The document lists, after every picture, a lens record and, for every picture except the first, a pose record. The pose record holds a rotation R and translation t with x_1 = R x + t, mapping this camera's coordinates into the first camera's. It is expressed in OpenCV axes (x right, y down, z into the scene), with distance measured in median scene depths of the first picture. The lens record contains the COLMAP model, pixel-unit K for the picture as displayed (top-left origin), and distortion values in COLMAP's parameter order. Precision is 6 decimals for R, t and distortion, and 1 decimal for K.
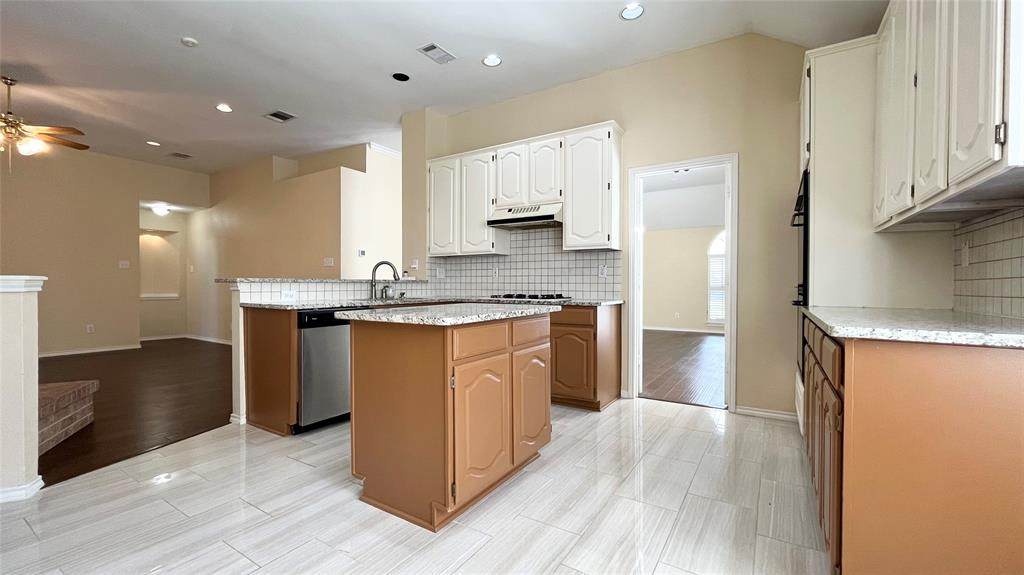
lens RADIAL K [[419.1, 0, 513.2], [0, 419.1, 286.7], [0, 0, 1]] dist [0.000589, 0.000064]
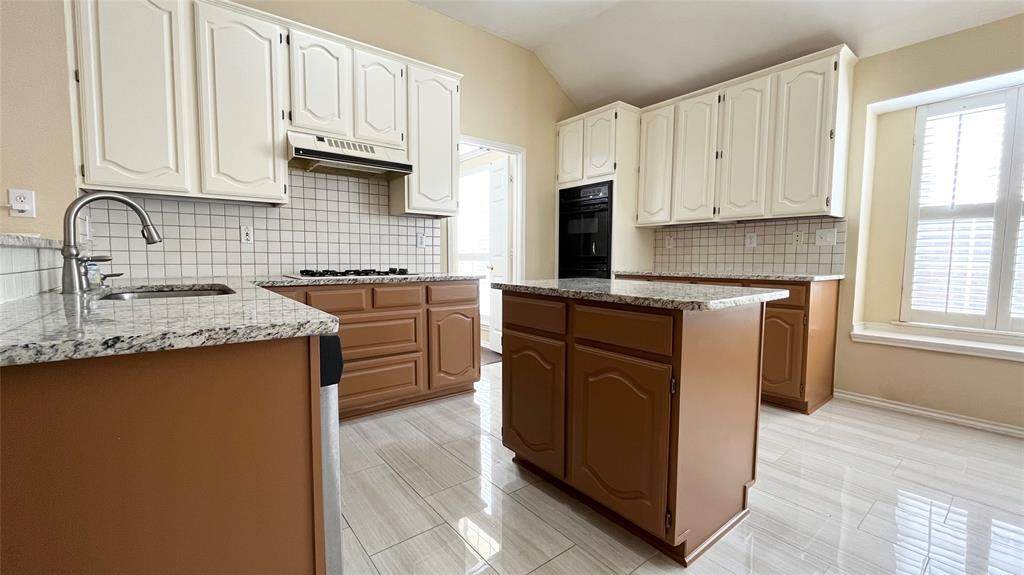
lens RADIAL K [[419.1, 0, 512.5], [0, 419.1, 289.9], [0, 0, 1]] dist [0.000589, 0.000064]
pose [[0.335070, -0.071203, 0.939499, -0.513782], [-0.000639, 0.997123, 0.075798, -0.001055], [-0.942193, -0.025998, 0.334060, 0.491210]]
